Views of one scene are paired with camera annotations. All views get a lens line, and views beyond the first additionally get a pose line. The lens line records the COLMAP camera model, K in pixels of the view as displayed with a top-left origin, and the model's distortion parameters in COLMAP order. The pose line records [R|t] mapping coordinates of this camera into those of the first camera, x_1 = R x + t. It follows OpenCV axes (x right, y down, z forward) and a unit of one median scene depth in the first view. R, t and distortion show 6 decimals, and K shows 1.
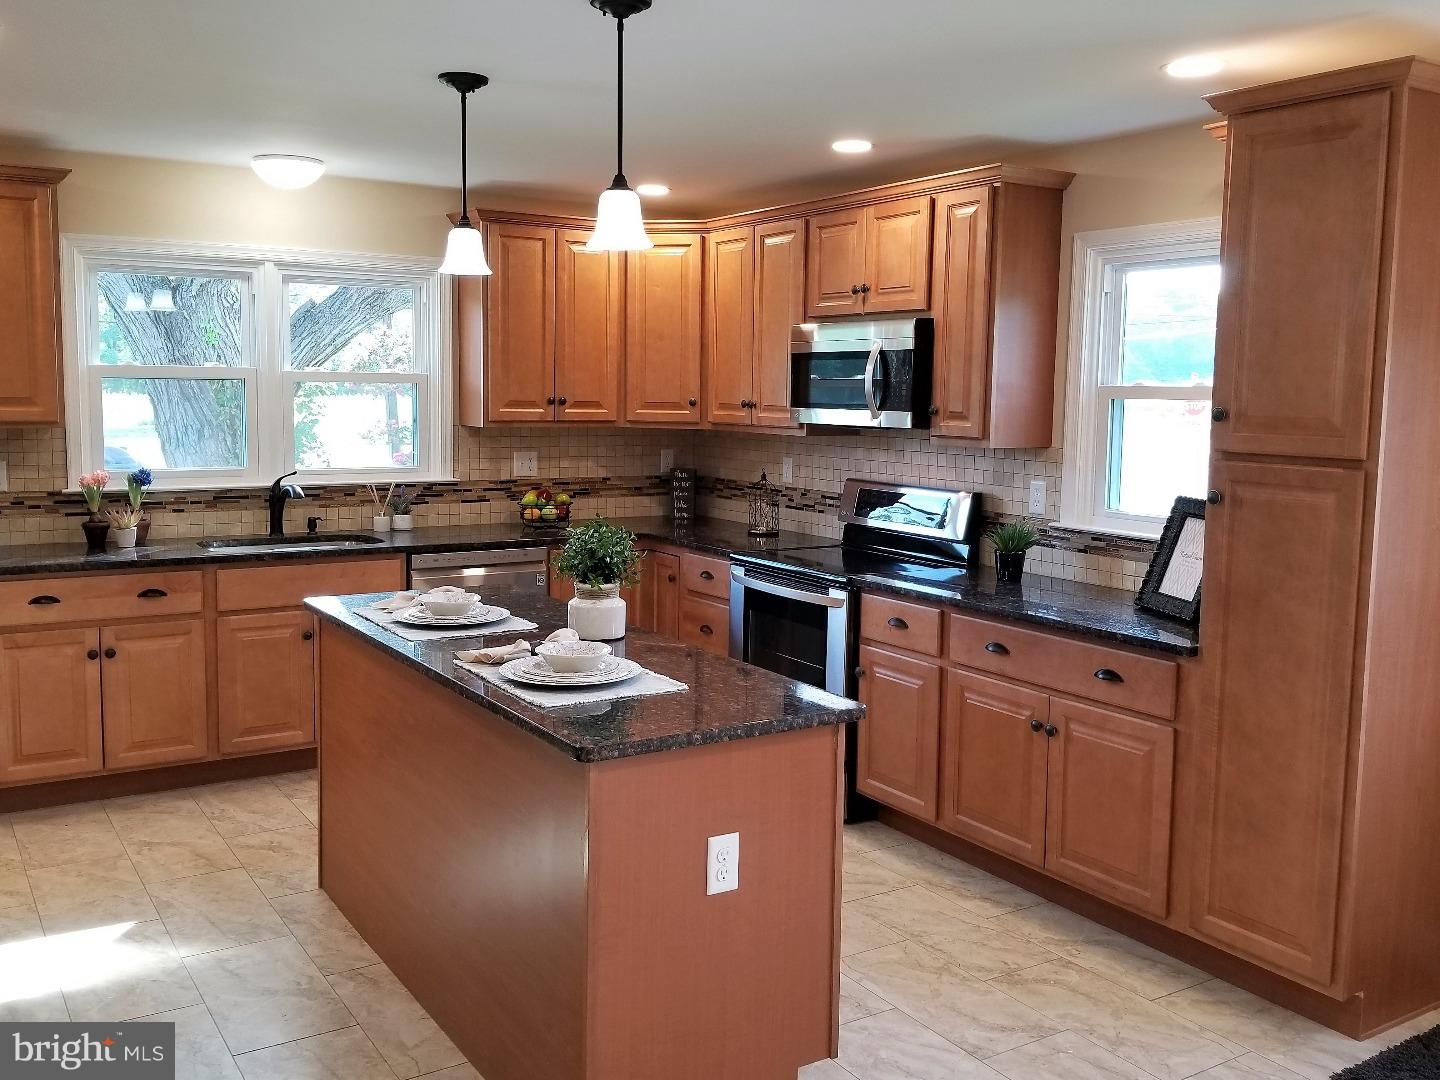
lens RADIAL K [[1295.4, 0, 697.5], [0, 1295.4, 509.1], [0, 0, 1]] dist [0.106333, -0.169953]
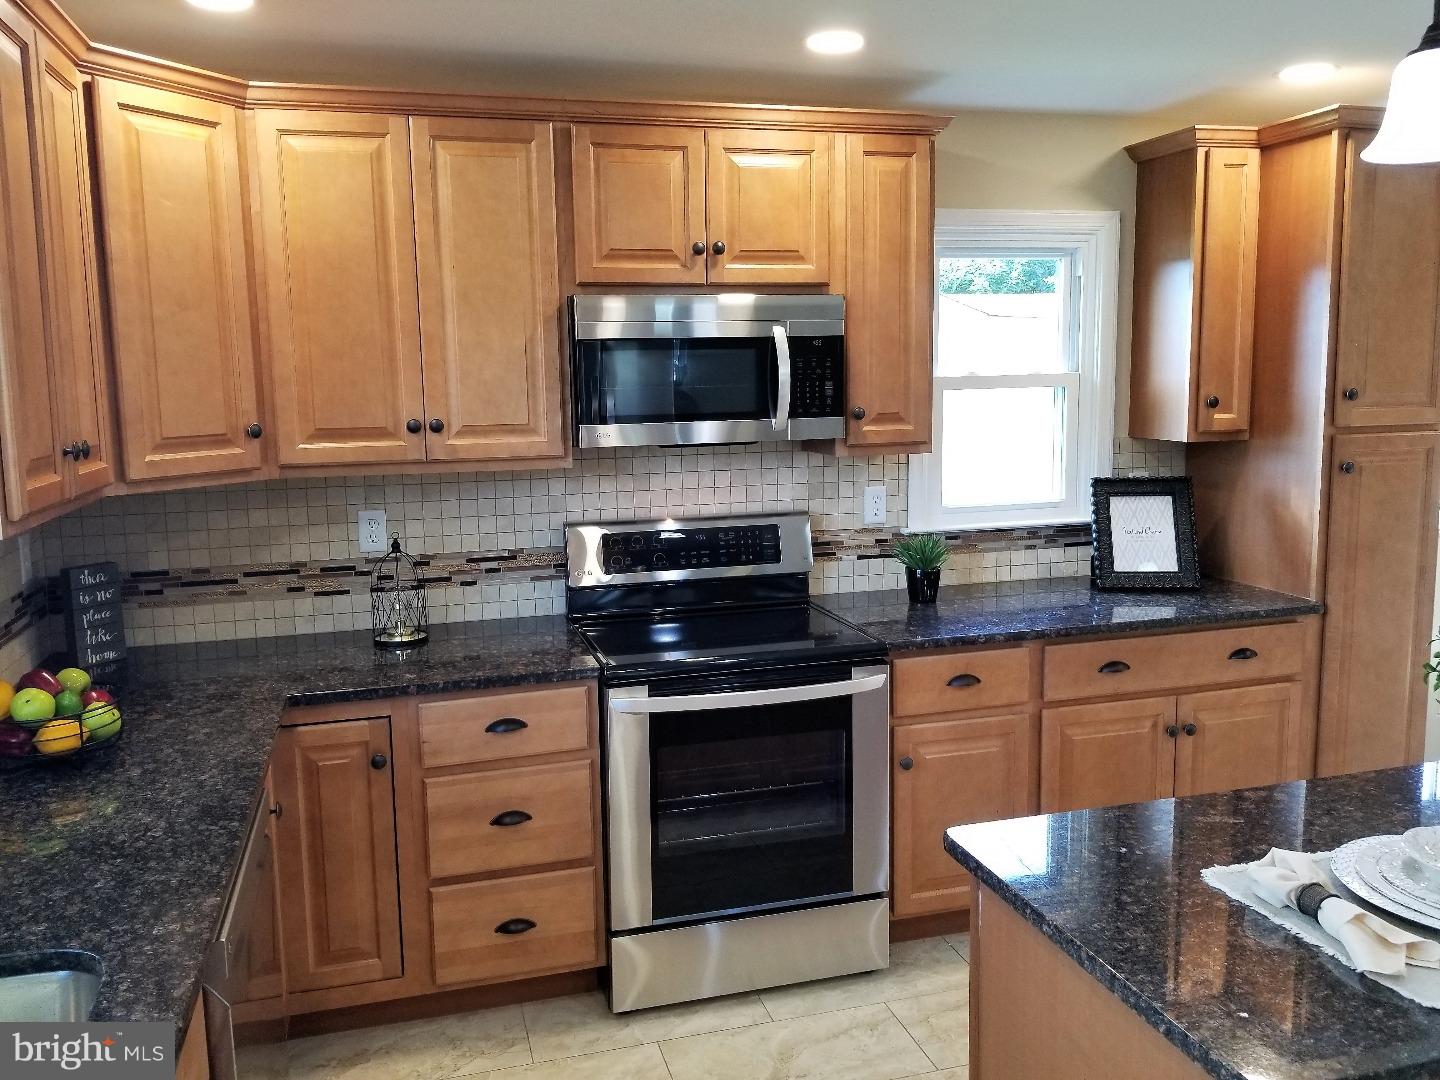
lens RADIAL K [[1134.4, 0, 697.0], [0, 1134.4, 517.4], [0, 0, 1]] dist [0.085716, -0.170276]
pose [[0.265024, -0.141924, 0.953740, -0.411970], [0.118865, 0.986373, 0.113750, -0.081494], [-0.956887, 0.083220, 0.278282, 0.719584]]
